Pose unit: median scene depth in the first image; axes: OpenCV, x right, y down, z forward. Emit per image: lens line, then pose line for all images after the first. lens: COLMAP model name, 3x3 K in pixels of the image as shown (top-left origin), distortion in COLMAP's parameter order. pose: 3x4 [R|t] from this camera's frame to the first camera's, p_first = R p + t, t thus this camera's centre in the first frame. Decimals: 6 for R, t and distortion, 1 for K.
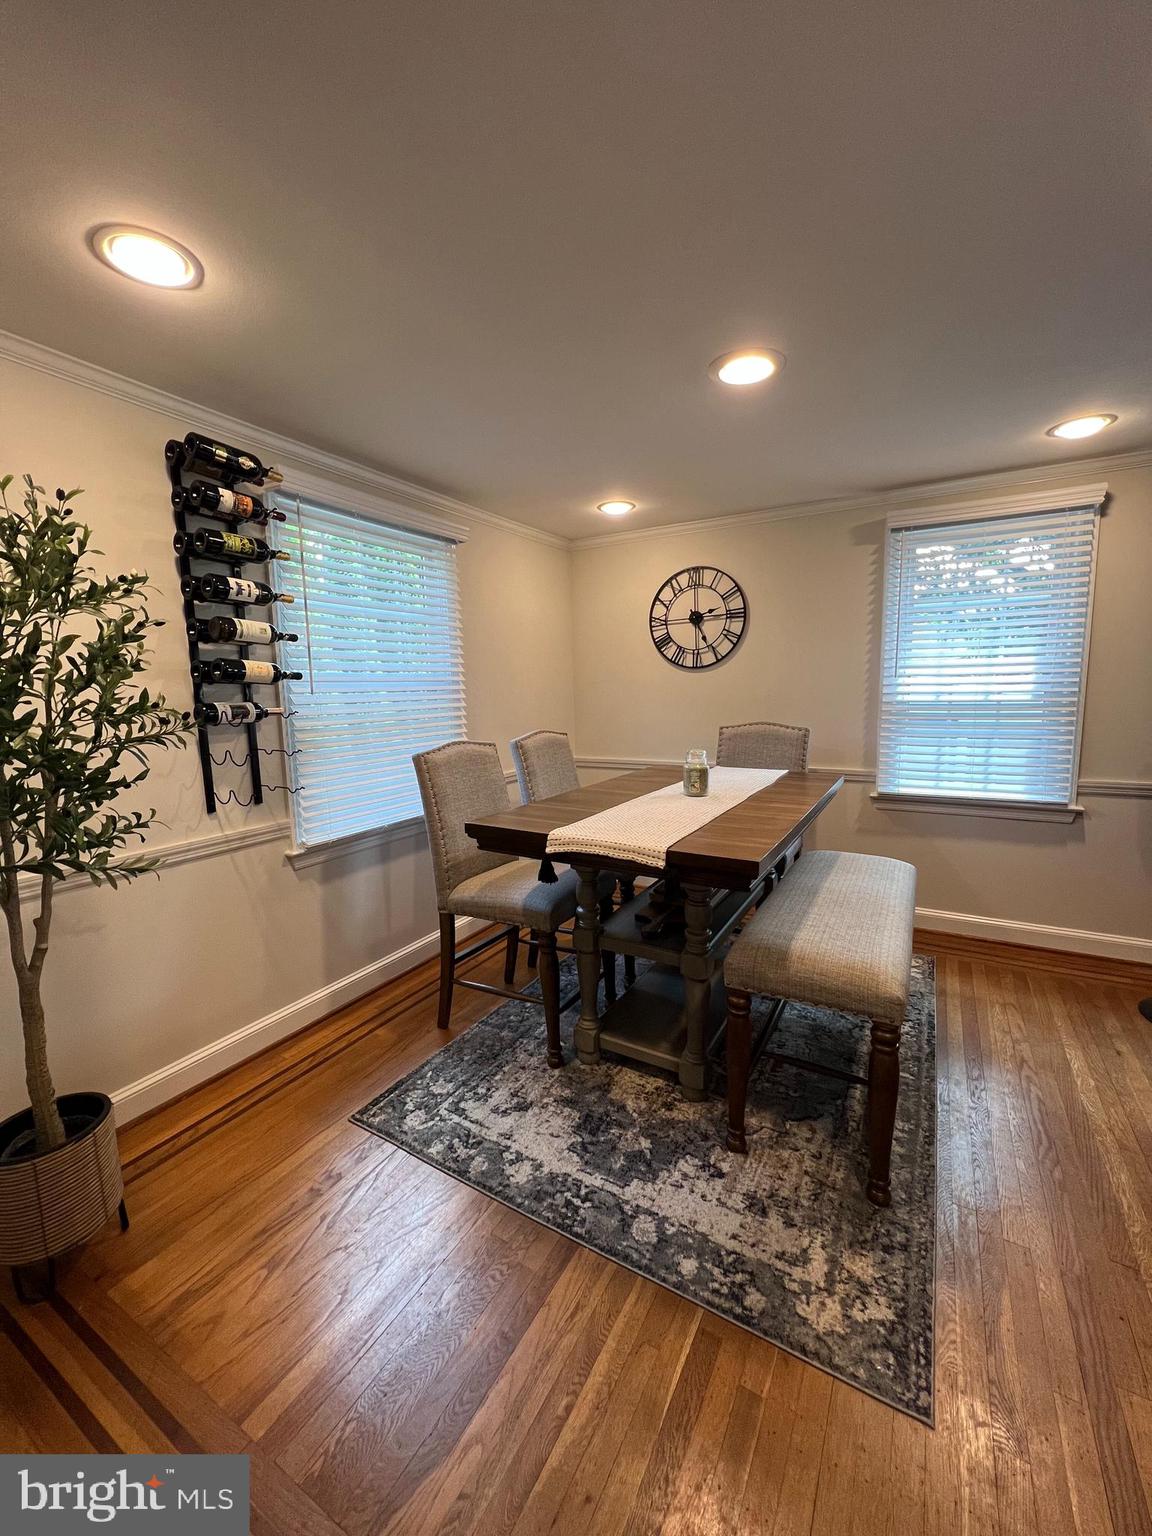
lens RADIAL K [[617.5, 0, 574.9], [0, 617.5, 768.9], [0, 0, 1]] dist [-0.000741, -0.000036]
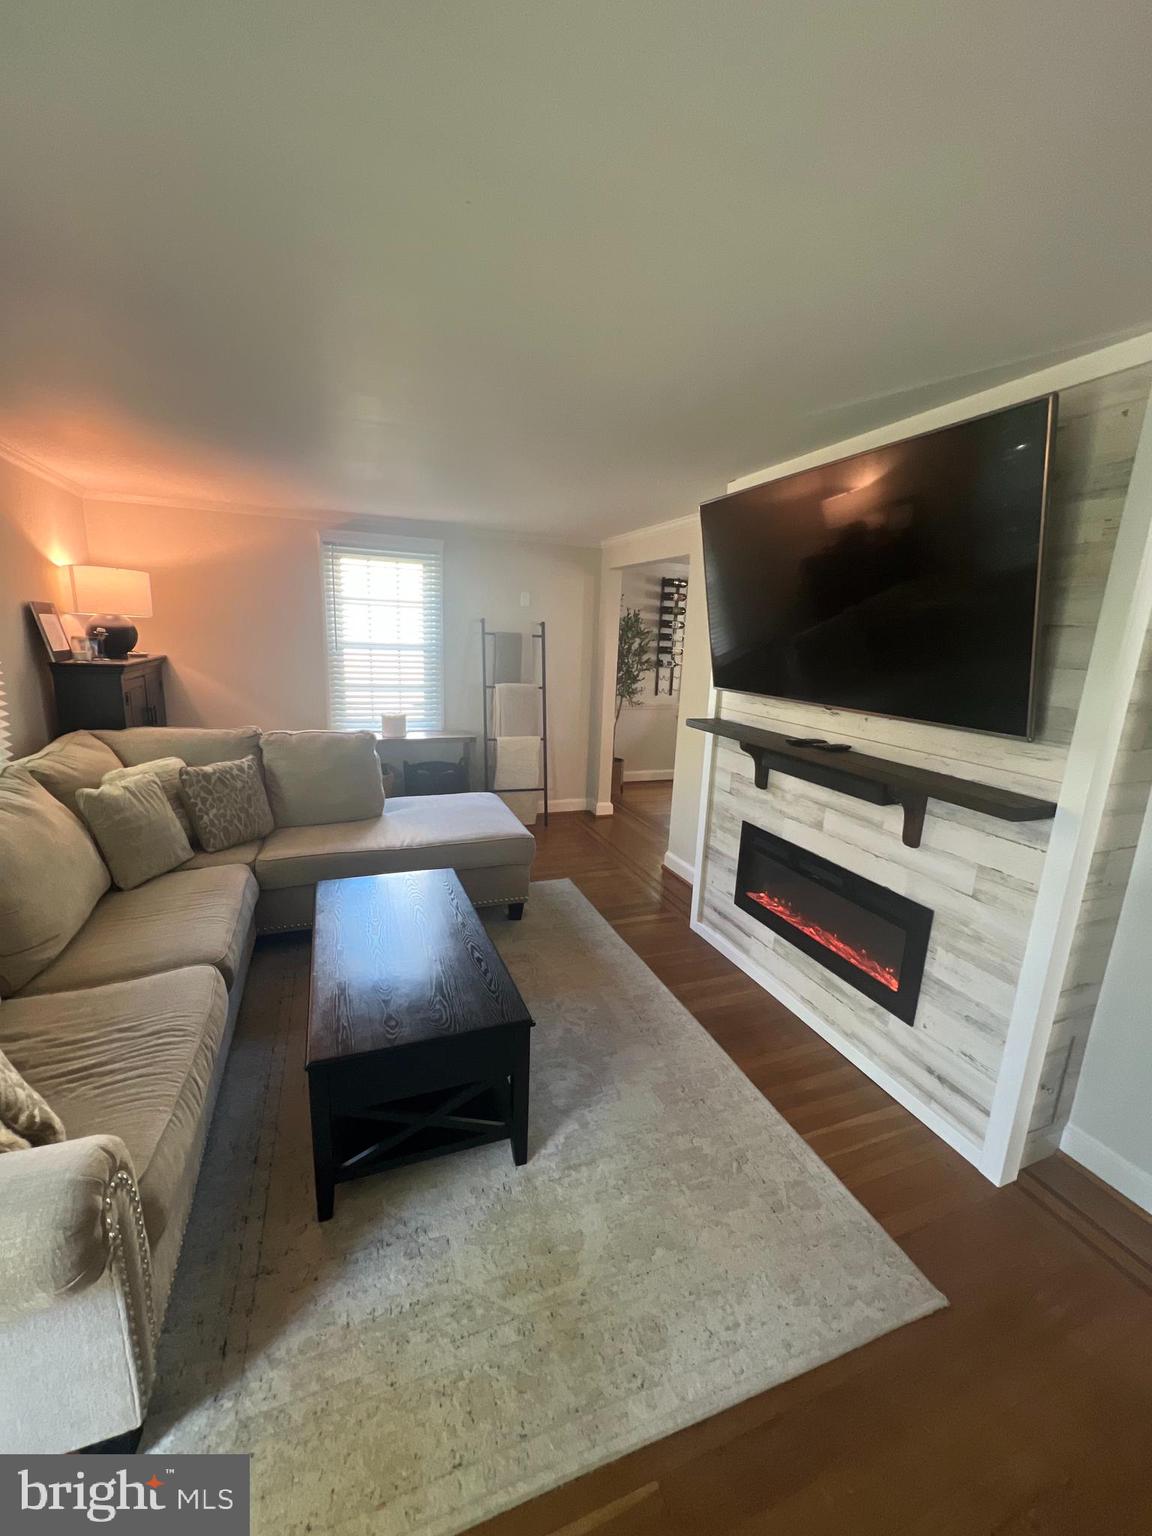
lens RADIAL K [[615.6, 0, 582.6], [0, 615.6, 766.0], [0, 0, 1]] dist [0.003396, -0.000155]
pose [[0.788704, 0.188628, -0.585121, 1.011196], [-0.143594, 0.981963, 0.123004, 0.096515], [0.597769, -0.012995, 0.801563, -1.730890]]
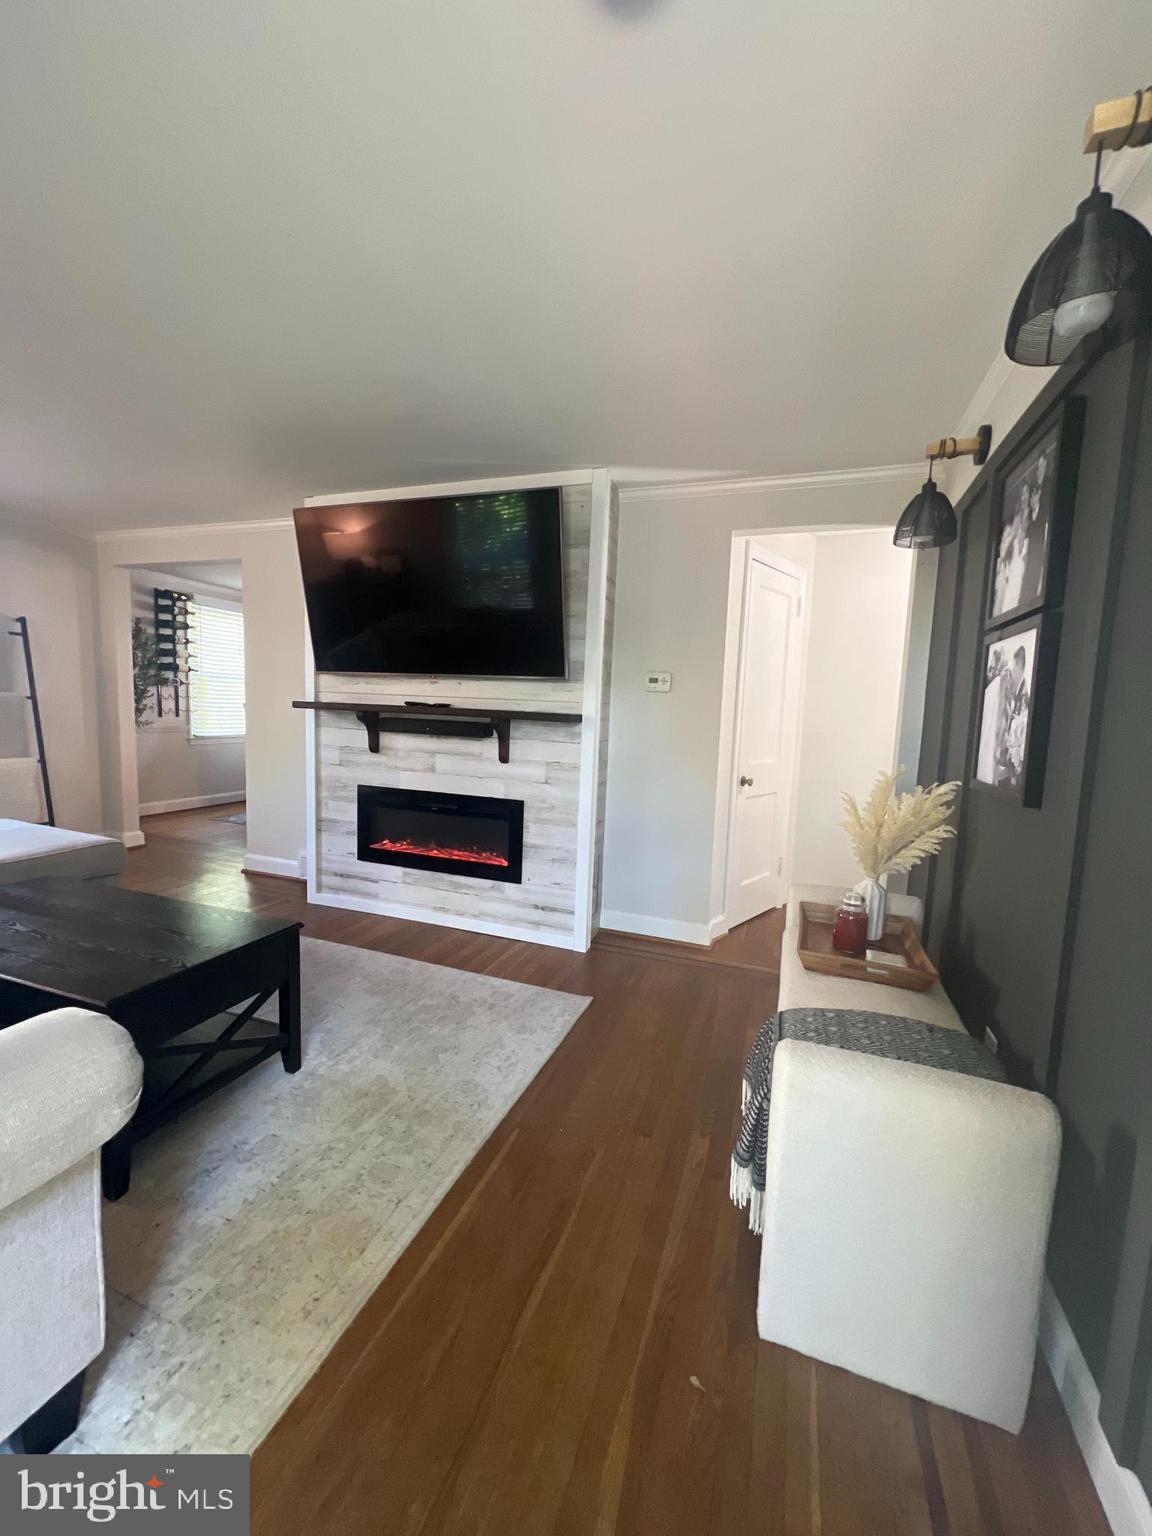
lens RADIAL K [[615.6, 0, 576.2], [0, 615.6, 770.2], [0, 0, 1]] dist [0.003396, -0.000155]
pose [[0.978639, 0.041210, 0.201416, 0.715750], [-0.034466, 0.998725, -0.036875, 0.361471], [-0.202679, 0.029145, 0.978812, -2.151254]]
